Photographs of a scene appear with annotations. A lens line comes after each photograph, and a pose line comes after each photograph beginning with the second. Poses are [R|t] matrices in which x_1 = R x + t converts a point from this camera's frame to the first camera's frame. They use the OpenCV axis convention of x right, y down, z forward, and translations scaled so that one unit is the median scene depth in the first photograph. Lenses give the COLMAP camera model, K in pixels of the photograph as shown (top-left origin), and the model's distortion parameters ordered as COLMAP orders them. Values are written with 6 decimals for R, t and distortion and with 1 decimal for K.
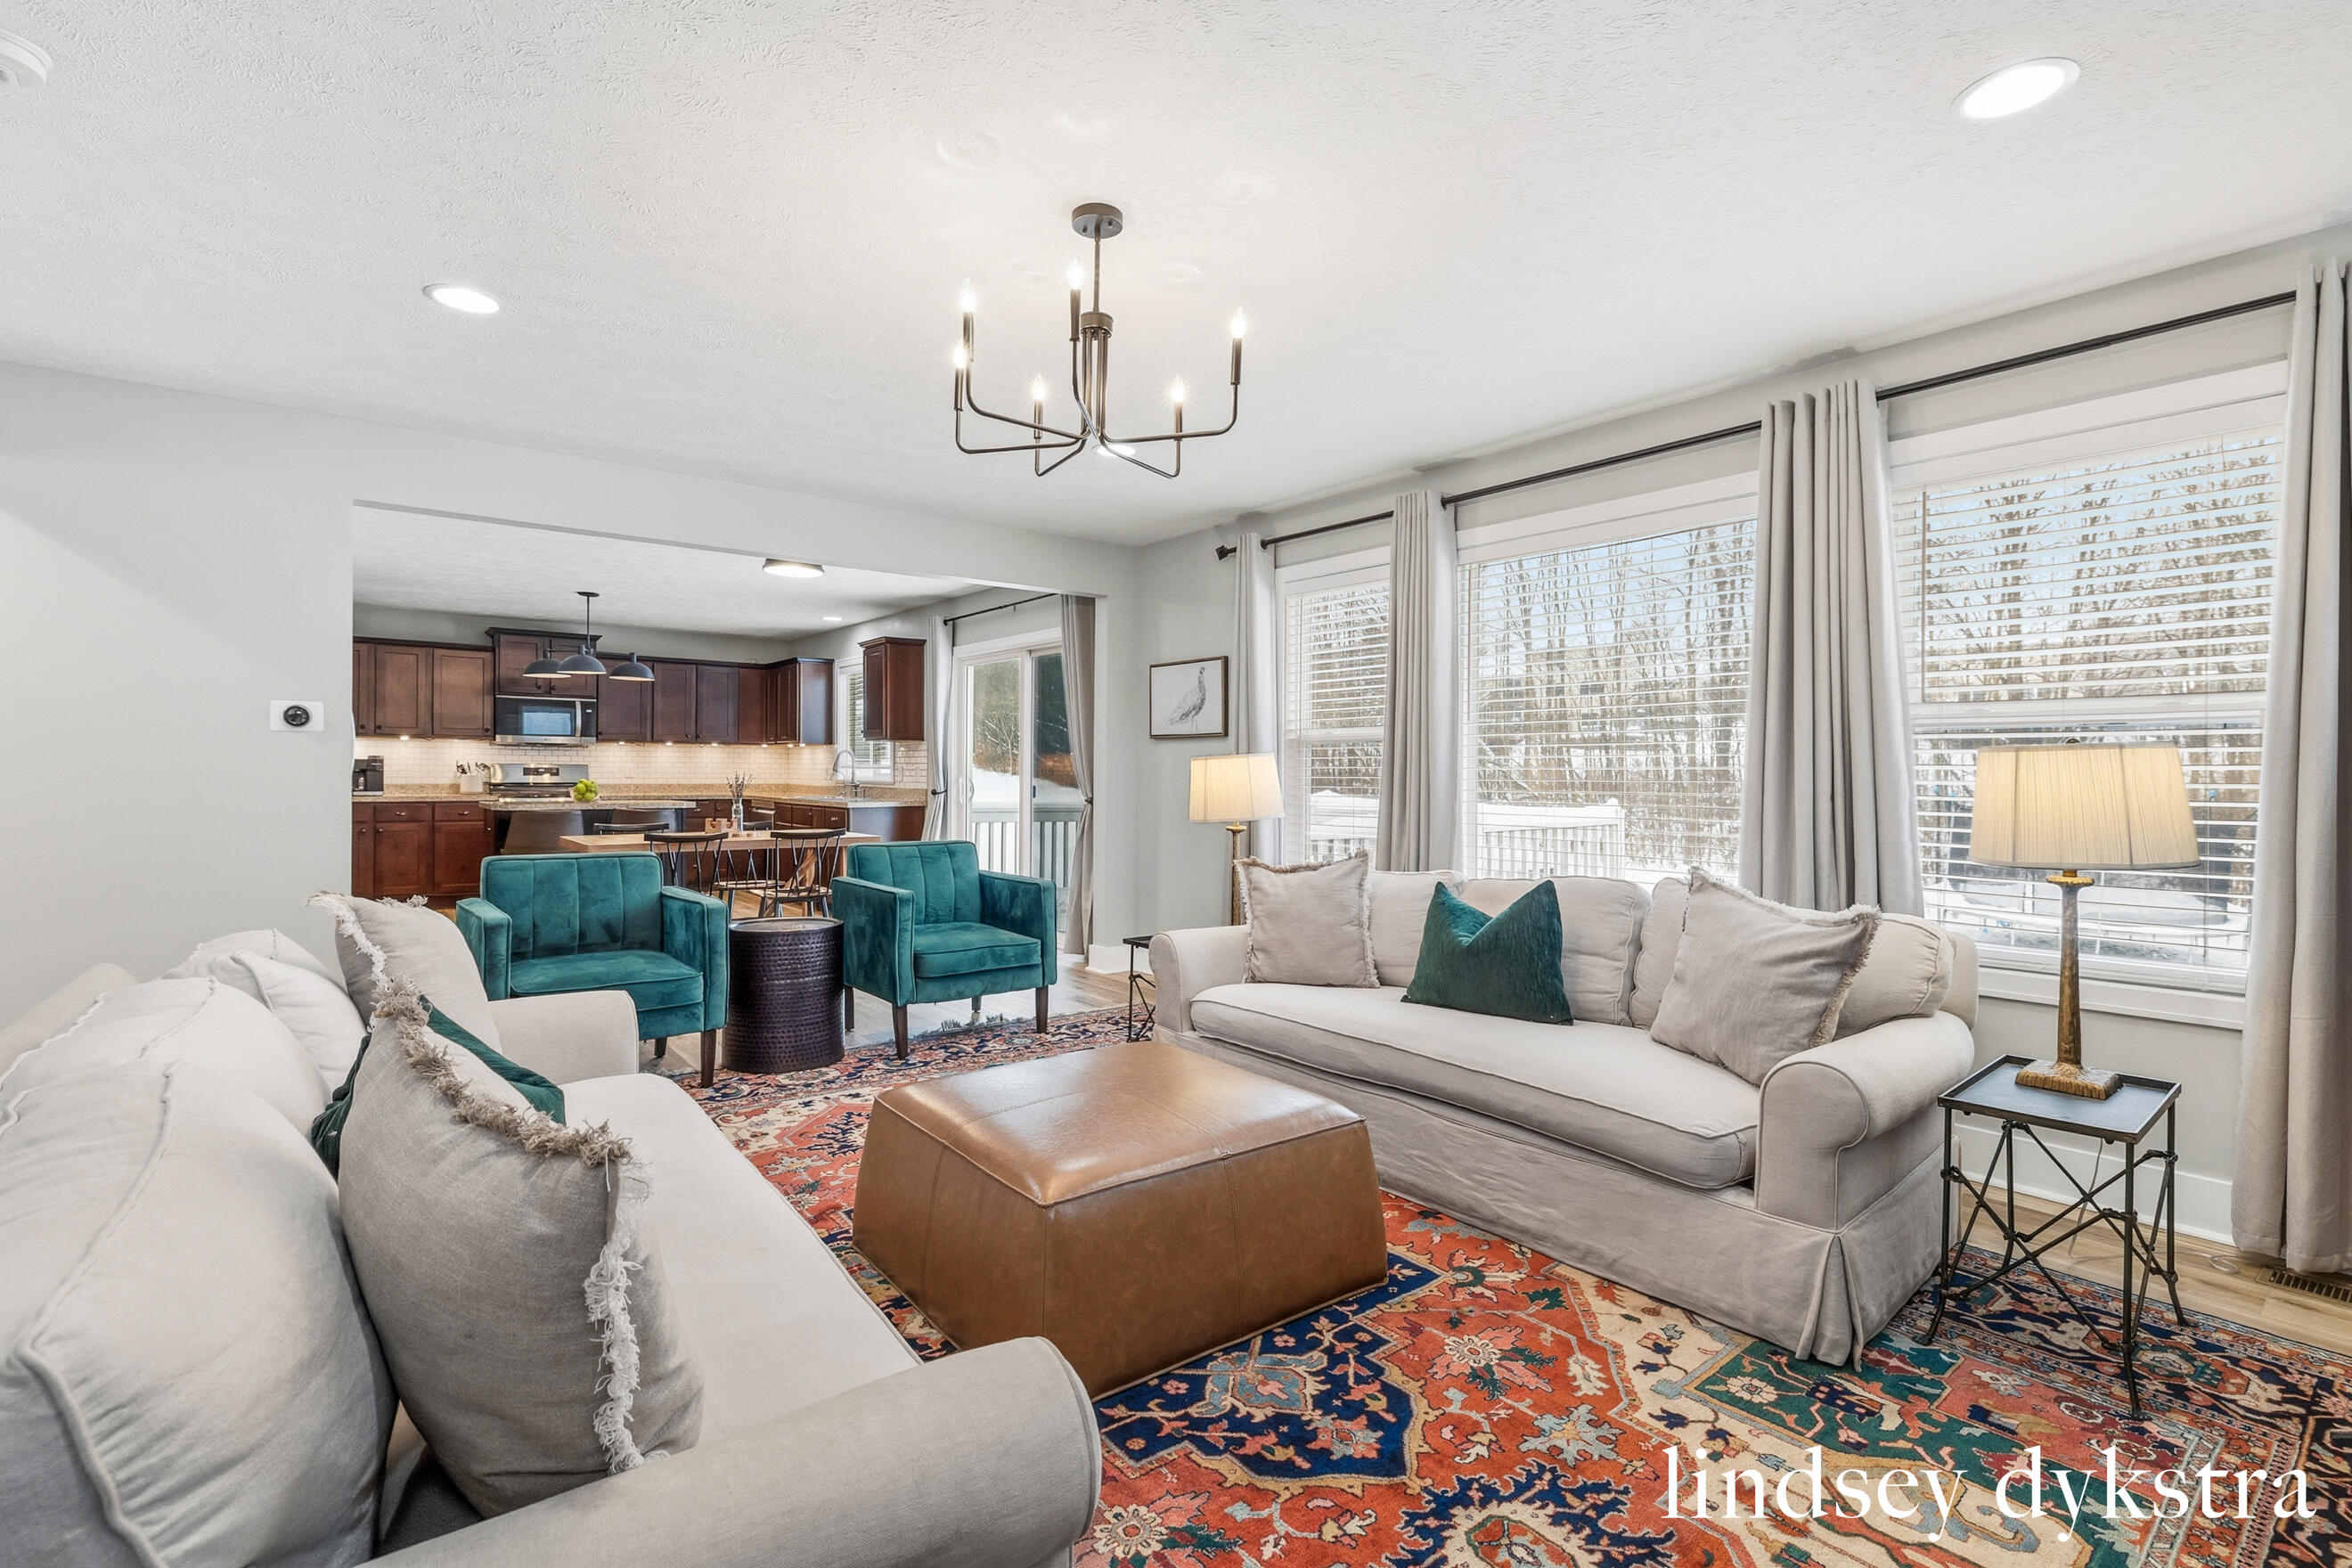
lens RADIAL K [[1056.5, 0, 1176.0], [0, 1056.5, 784.0], [0, 0, 1]] dist [0.000919, 0.000112]
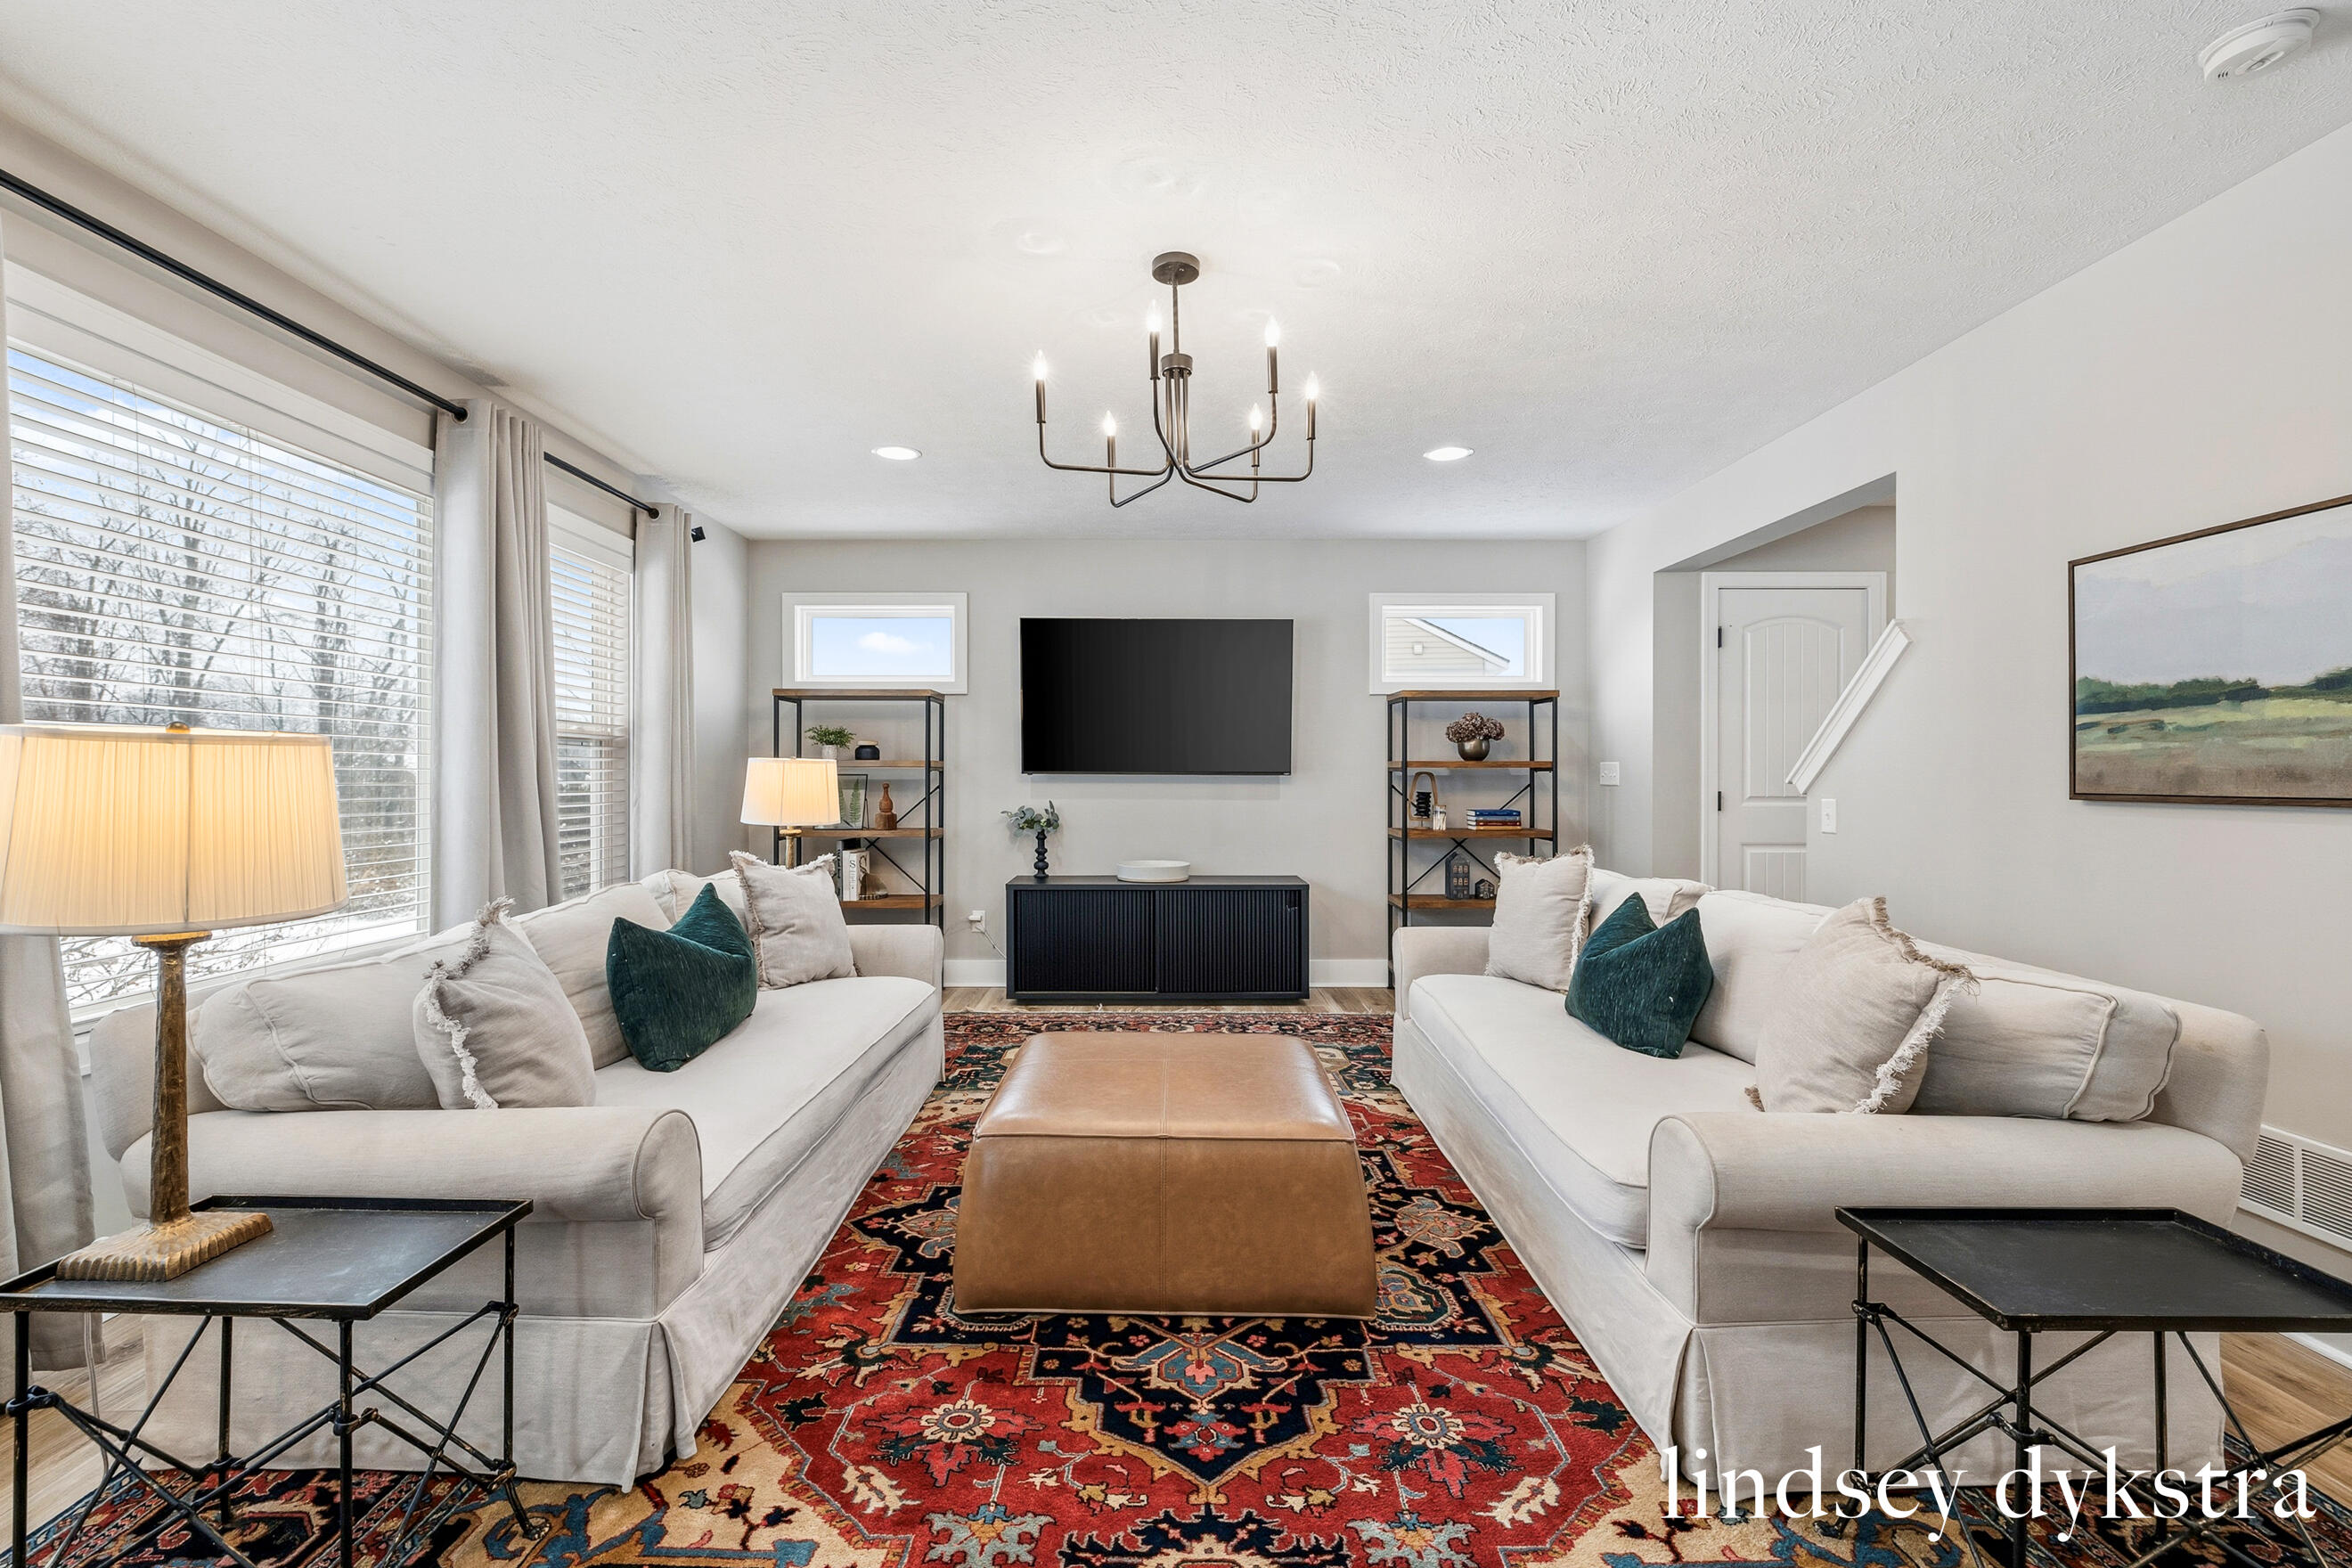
lens RADIAL K [[980.6, 0, 1160.9], [0, 980.6, 777.8], [0, 0, 1]] dist [-0.001518, -0.000109]
pose [[-0.789959, -0.007662, 0.613112, -0.433419], [0.001548, 0.999894, 0.014490, -0.017207], [-0.613158, 0.012395, -0.789863, 1.136510]]
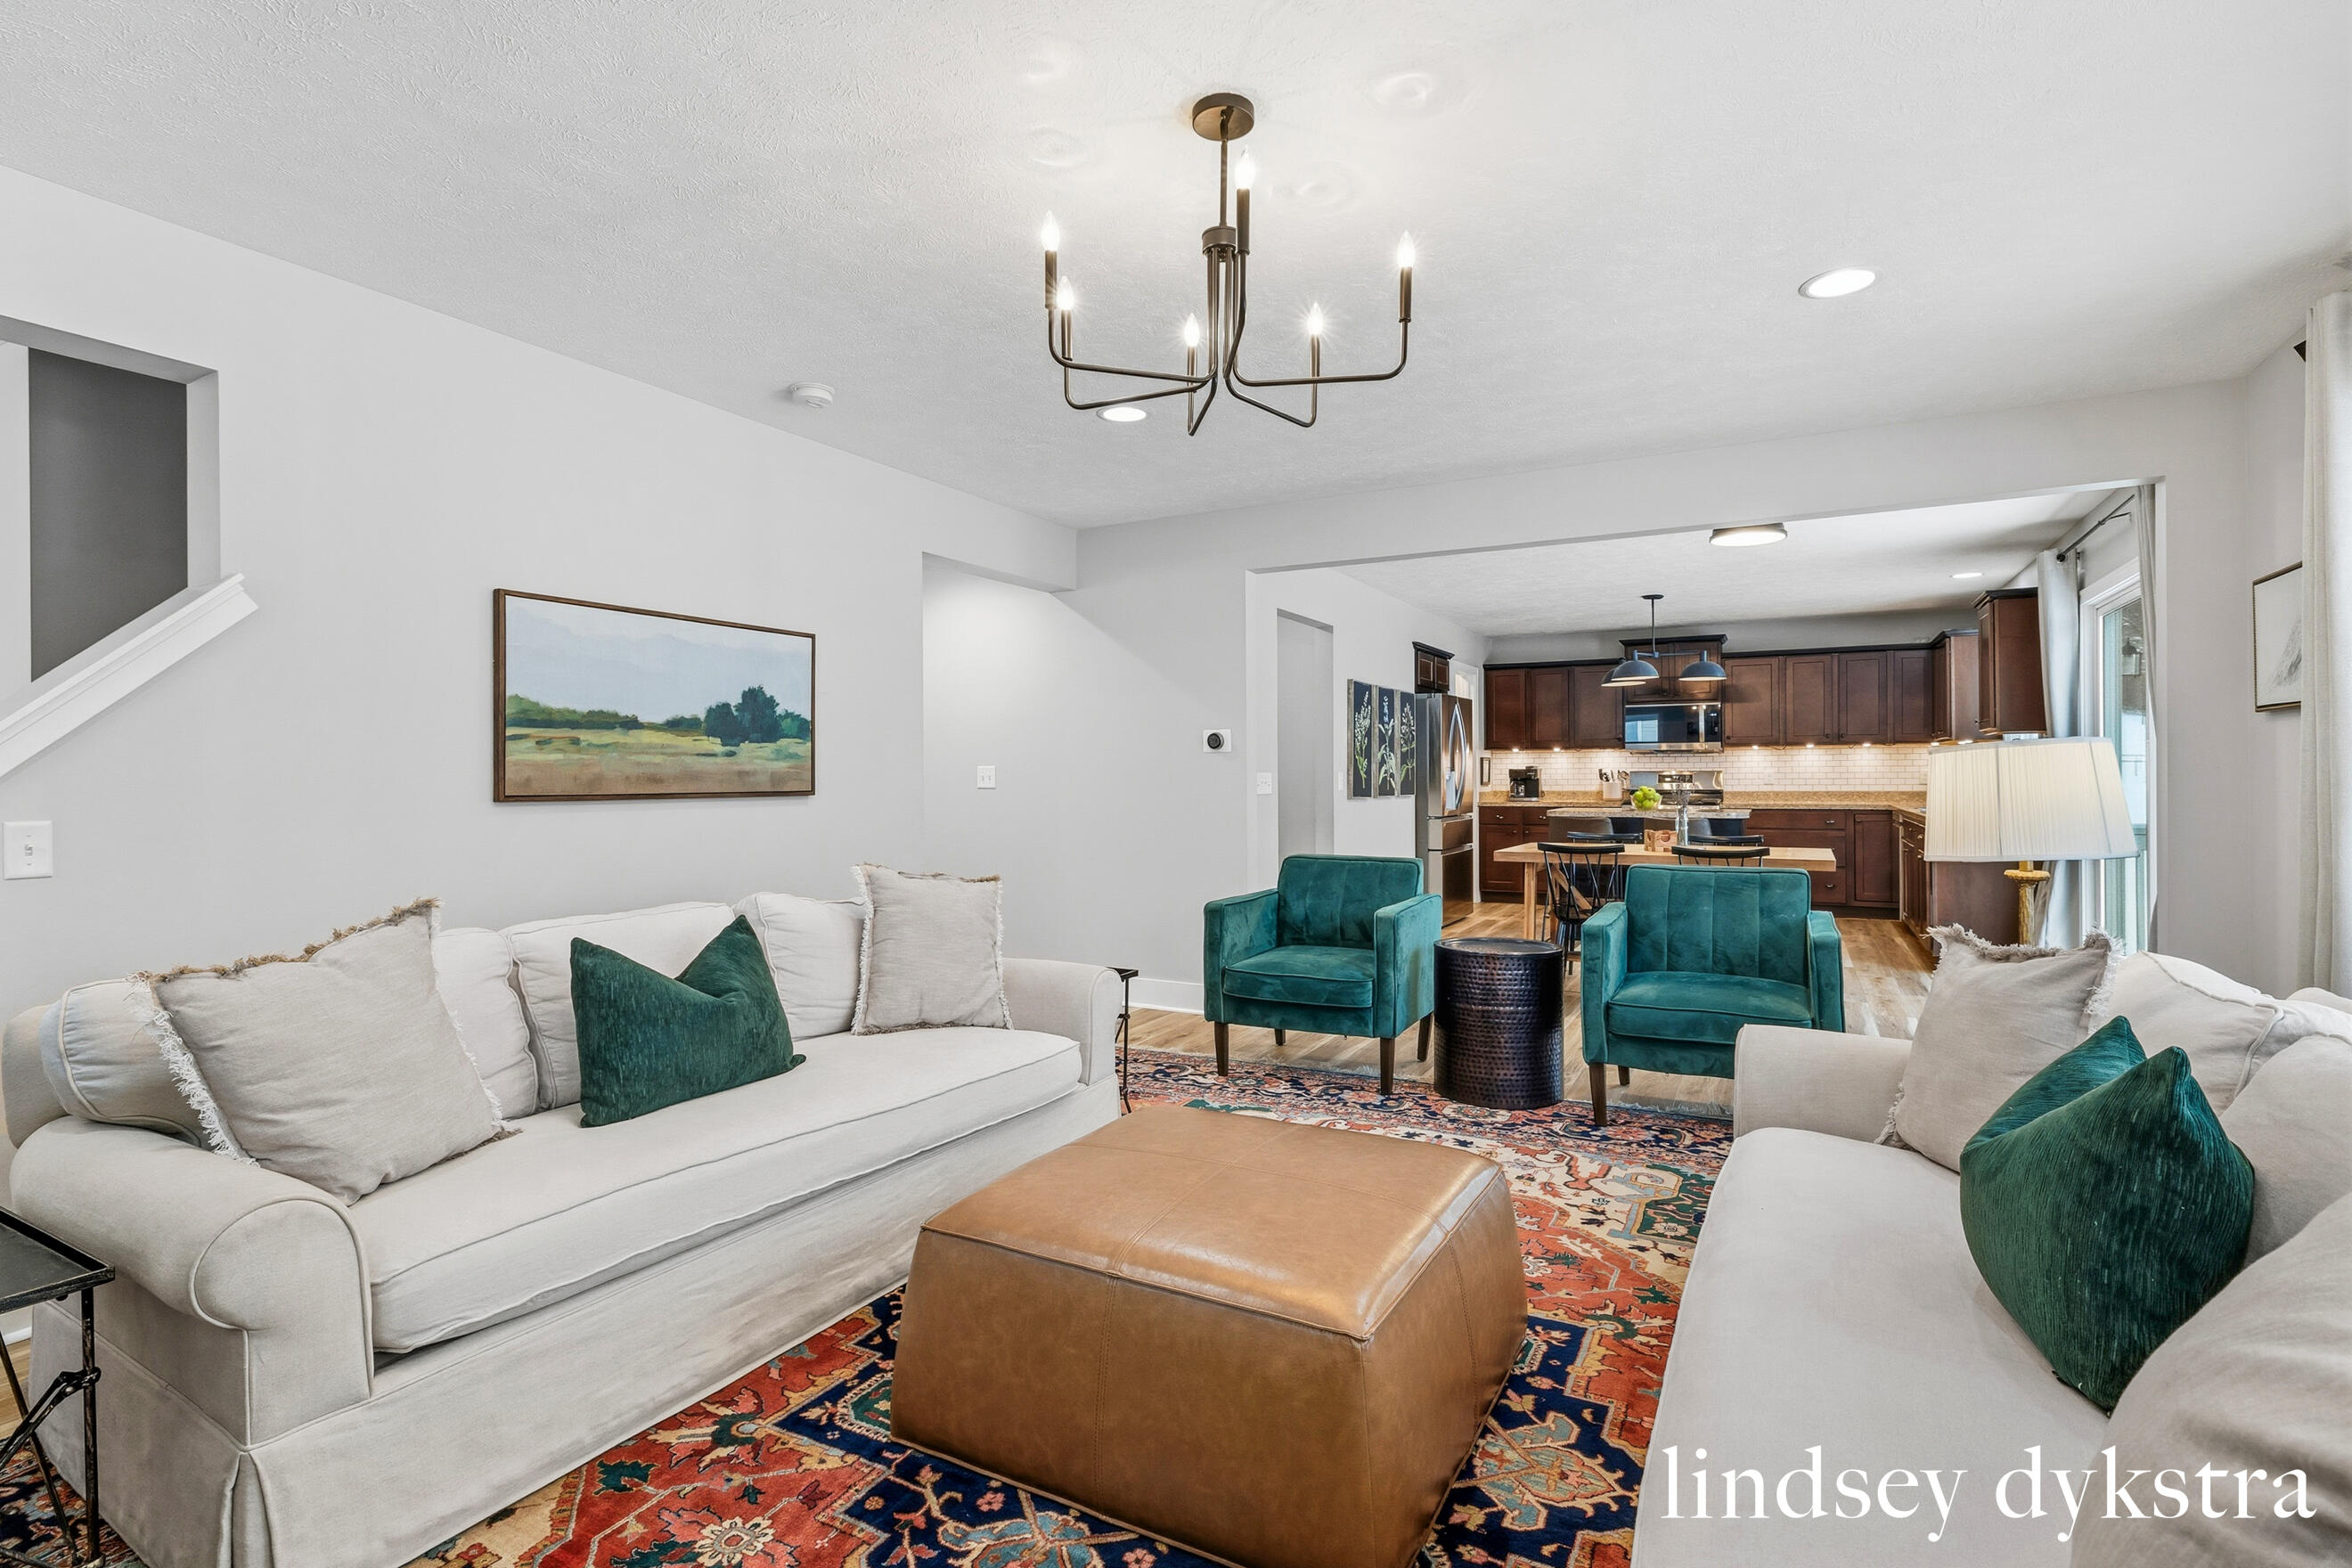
lens RADIAL K [[1123.4, 0, 1186.0], [0, 1123.4, 776.1], [0, 0, 1]] dist [-0.002438, 0.000043]
pose [[0.404512, -0.011042, -0.914466, 0.448128], [-0.000918, 0.999922, -0.012479, -0.001692], [0.914532, 0.005888, 0.404470, 0.386252]]
